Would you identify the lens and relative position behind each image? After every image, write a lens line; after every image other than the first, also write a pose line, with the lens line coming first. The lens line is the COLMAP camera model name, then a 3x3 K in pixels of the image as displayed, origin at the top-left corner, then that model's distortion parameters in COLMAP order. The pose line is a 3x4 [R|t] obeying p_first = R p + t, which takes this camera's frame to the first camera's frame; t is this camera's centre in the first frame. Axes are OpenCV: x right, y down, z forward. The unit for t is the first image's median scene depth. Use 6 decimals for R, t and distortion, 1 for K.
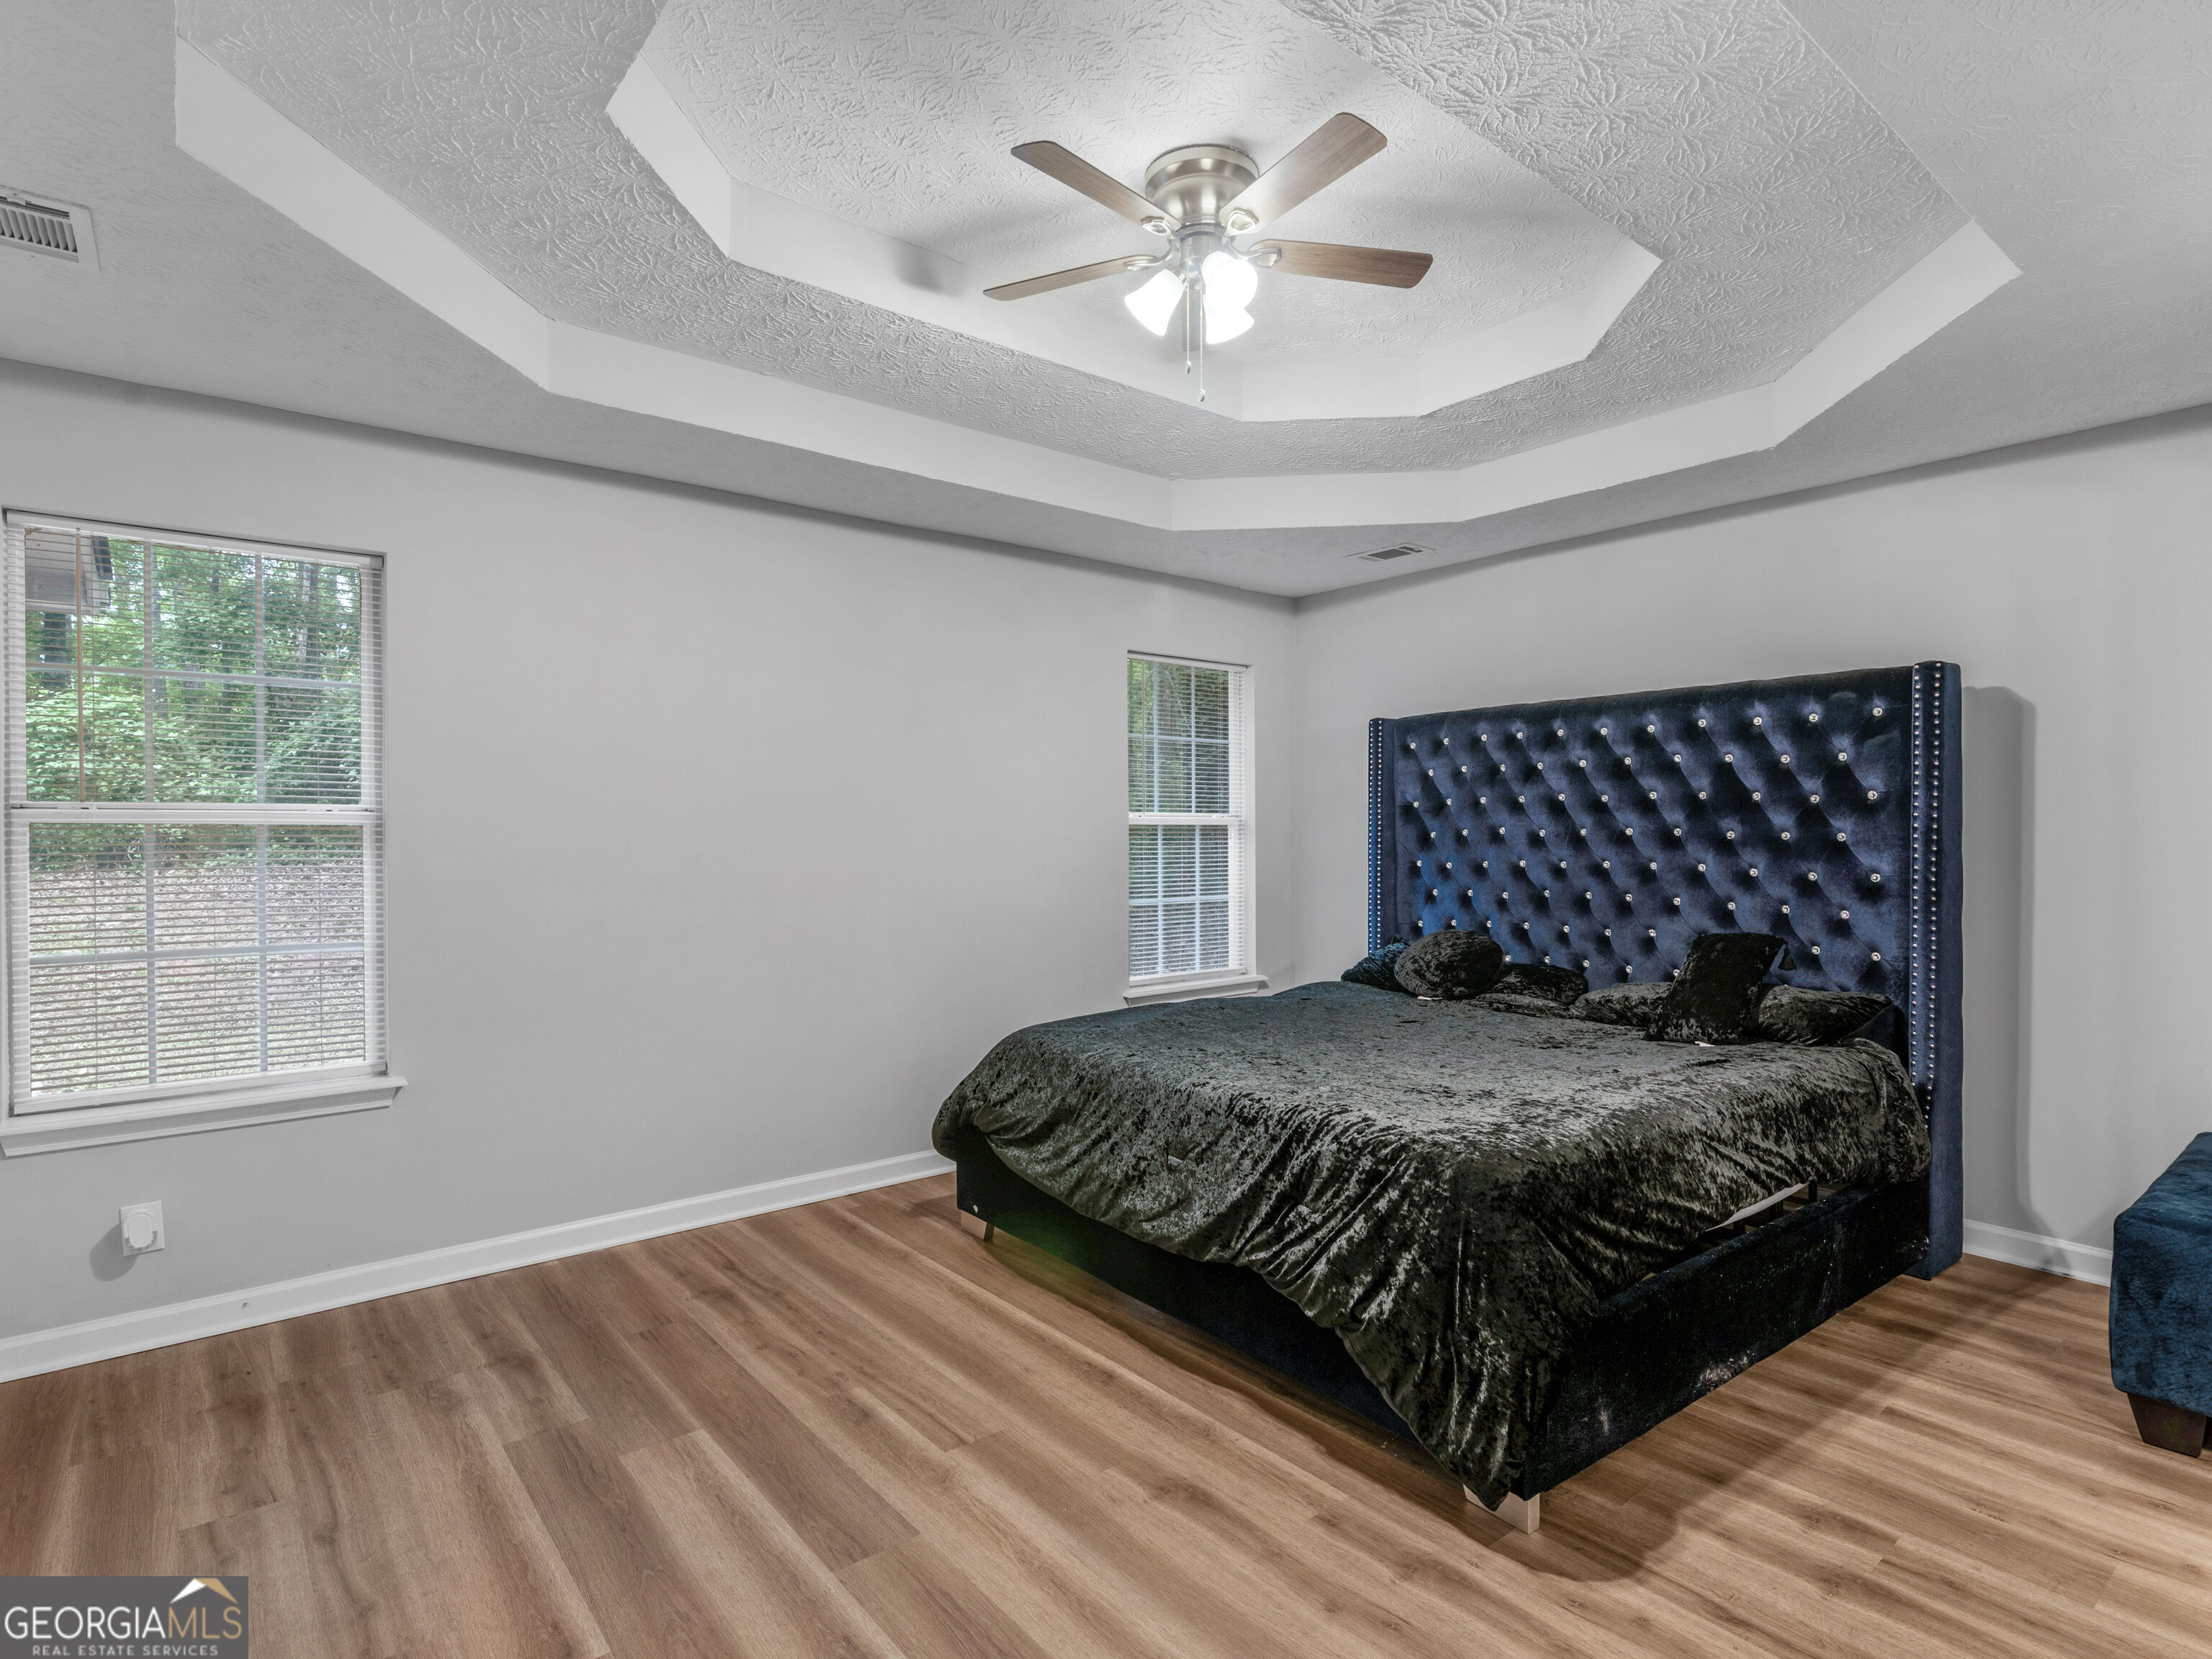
lens RADIAL K [[1160.3, 0, 1198.9], [0, 1160.3, 835.5], [0, 0, 1]] dist [0.007798, -0.001269]
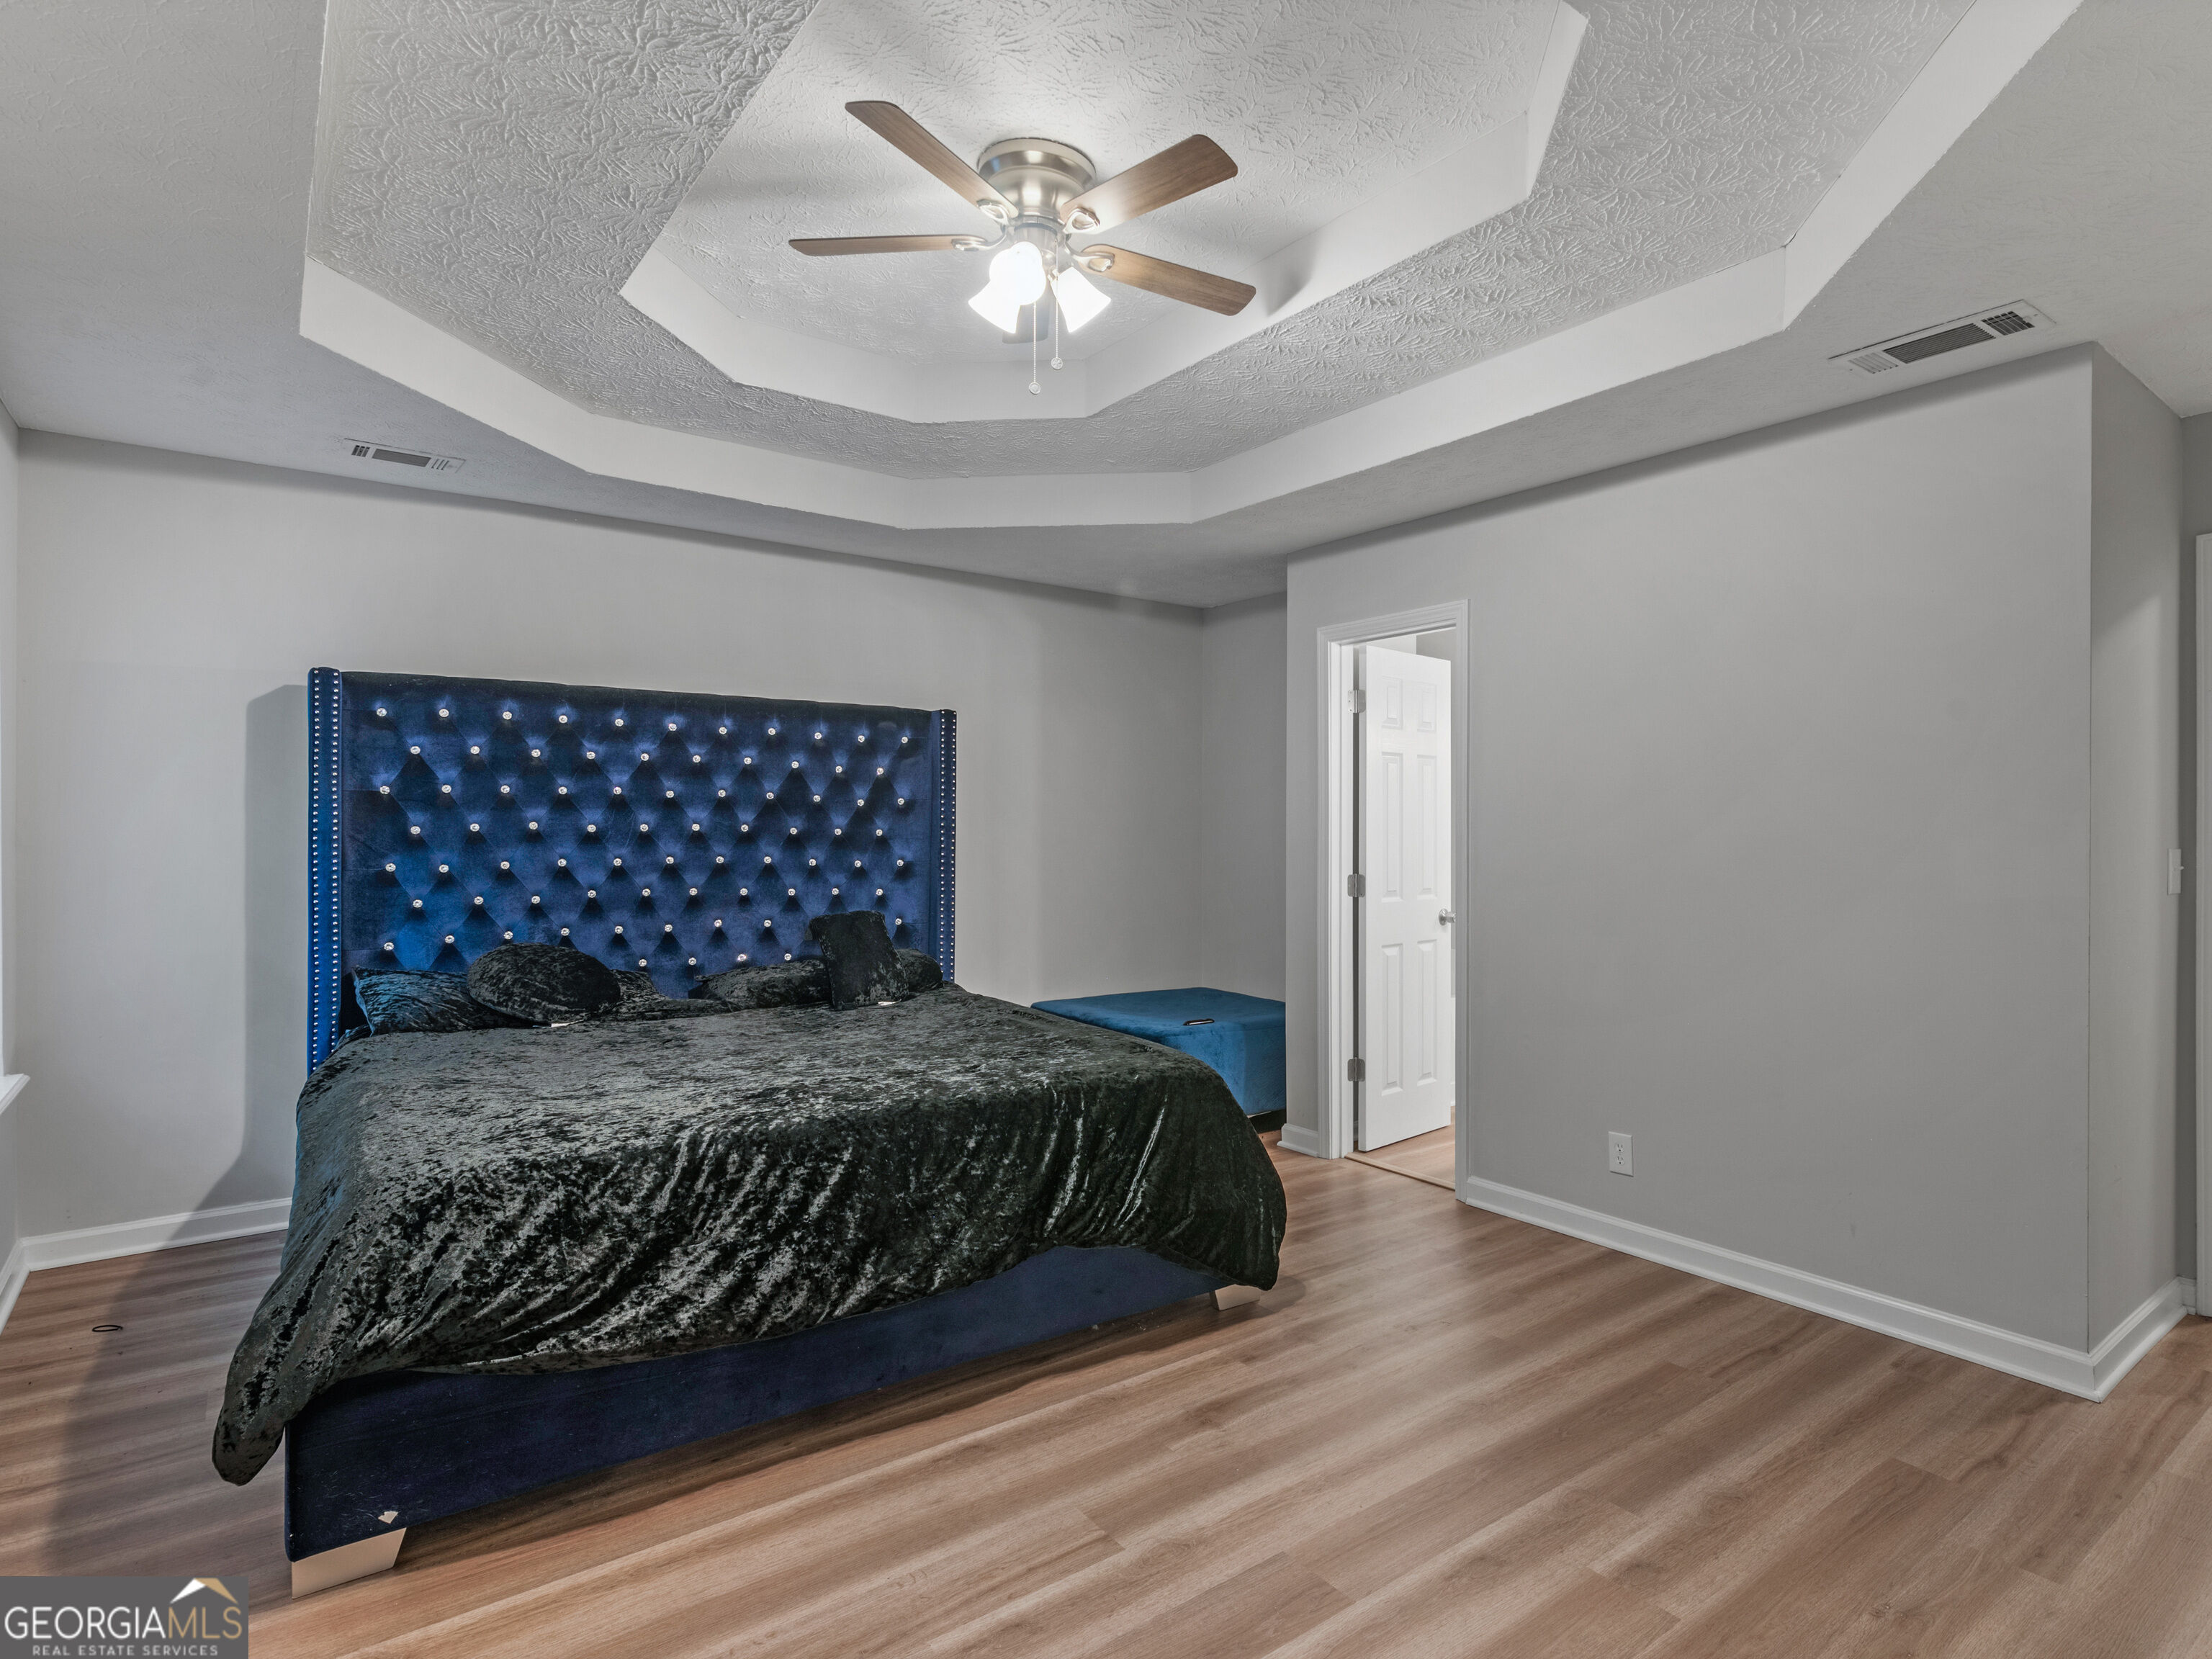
lens RADIAL K [[1160.3, 0, 1110.6], [0, 1160.3, 829.9], [0, 0, 1]] dist [0.007798, -0.001269]
pose [[0.087287, -0.000177, 0.996183, -0.927738], [0.001154, 0.999999, 0.000077, -0.001609], [-0.996183, 0.001143, 0.087287, 0.805839]]
